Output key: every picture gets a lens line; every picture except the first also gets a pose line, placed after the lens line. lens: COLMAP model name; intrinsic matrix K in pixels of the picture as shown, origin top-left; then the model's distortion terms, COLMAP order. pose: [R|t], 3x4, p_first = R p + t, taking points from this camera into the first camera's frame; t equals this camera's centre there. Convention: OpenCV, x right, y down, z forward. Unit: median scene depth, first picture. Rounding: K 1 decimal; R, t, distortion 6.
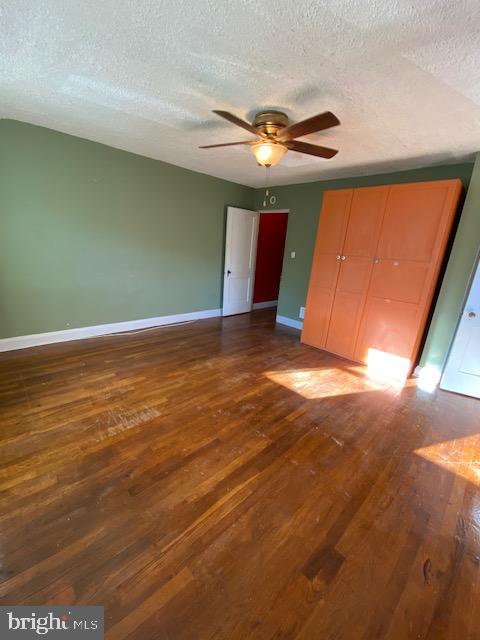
lens RADIAL K [[256.9, 0, 241.3], [0, 256.9, 321.0], [0, 0, 1]] dist [0.025434, -0.021611]
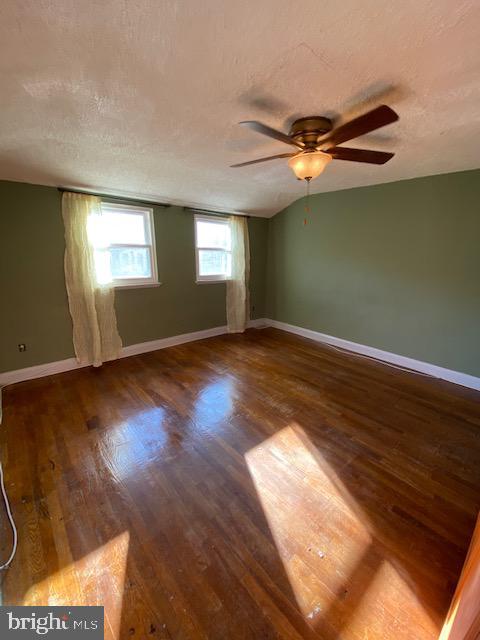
lens RADIAL K [[256.9, 0, 241.3], [0, 256.9, 321.0], [0, 0, 1]] dist [0.025434, -0.021611]
pose [[-0.054399, 0.192094, -0.979868, 0.972886], [-0.302141, 0.932151, 0.199513, -0.243359], [0.951710, 0.306911, 0.007332, 0.861152]]
